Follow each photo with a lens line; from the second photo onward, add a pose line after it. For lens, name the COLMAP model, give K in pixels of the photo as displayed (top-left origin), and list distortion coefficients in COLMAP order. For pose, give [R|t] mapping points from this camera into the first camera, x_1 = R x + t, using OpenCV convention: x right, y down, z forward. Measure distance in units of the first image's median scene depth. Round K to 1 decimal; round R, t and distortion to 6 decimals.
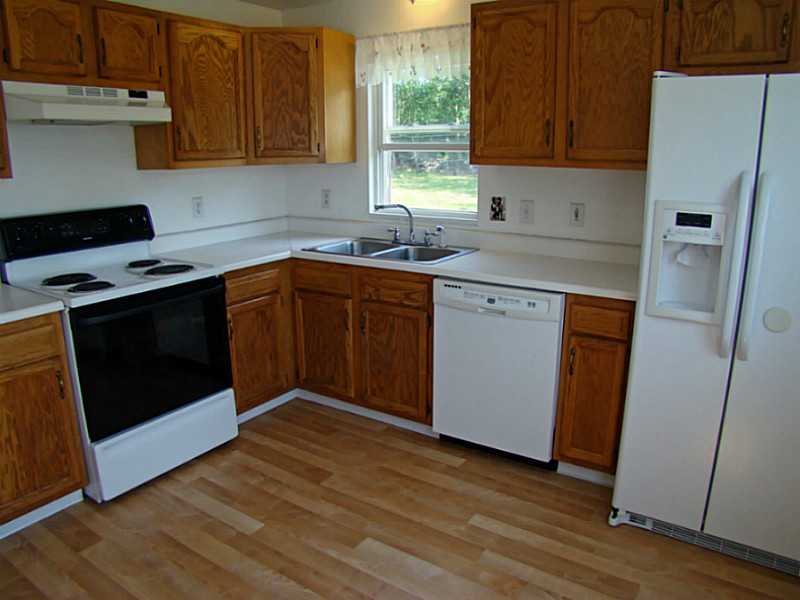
lens RADIAL K [[582.6, 0, 400.0], [0, 582.6, 300.0], [0, 0, 1]] dist [-0.185862, 0.087473]
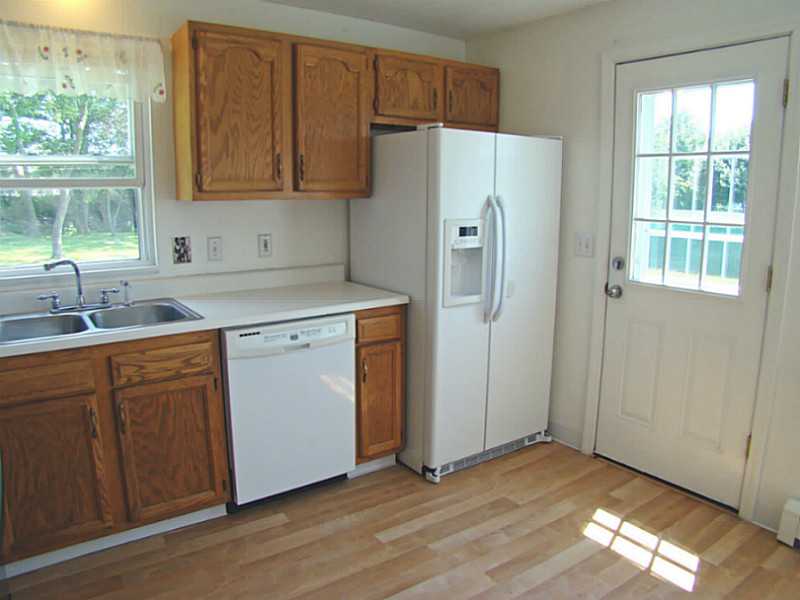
lens RADIAL K [[582.6, 0, 400.0], [0, 582.6, 300.0], [0, 0, 1]] dist [-0.185862, 0.087473]
pose [[0.358164, -0.169568, 0.918131, -0.638858], [0.224277, 0.970202, 0.091694, -0.105121], [-0.906322, 0.173074, 0.385521, 0.439023]]
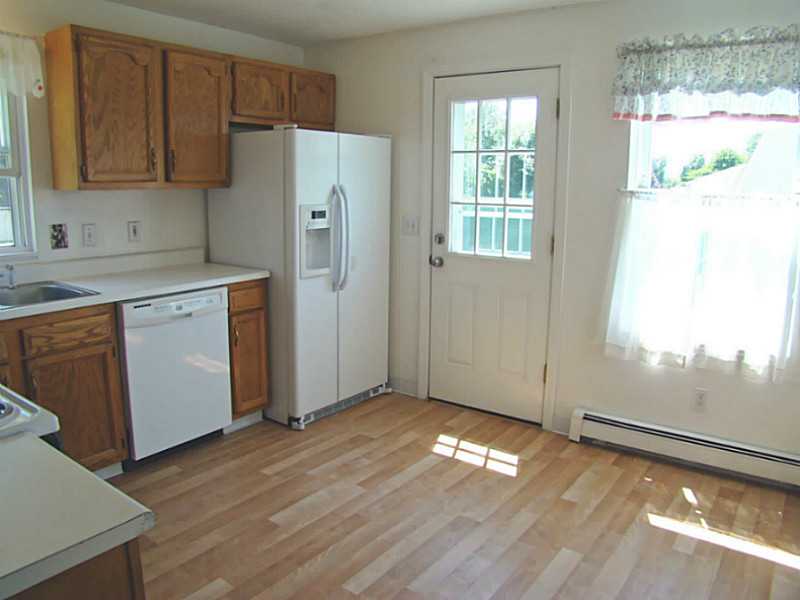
lens RADIAL K [[606.8, 0, 400.0], [0, 606.8, 300.0], [0, 0, 1]] dist [-0.182231, 0.105077]
pose [[0.047887, -0.189487, 0.980715, -0.918475], [0.229140, 0.957741, 0.173859, -0.111373], [-0.972215, 0.216396, 0.089283, 0.460831]]
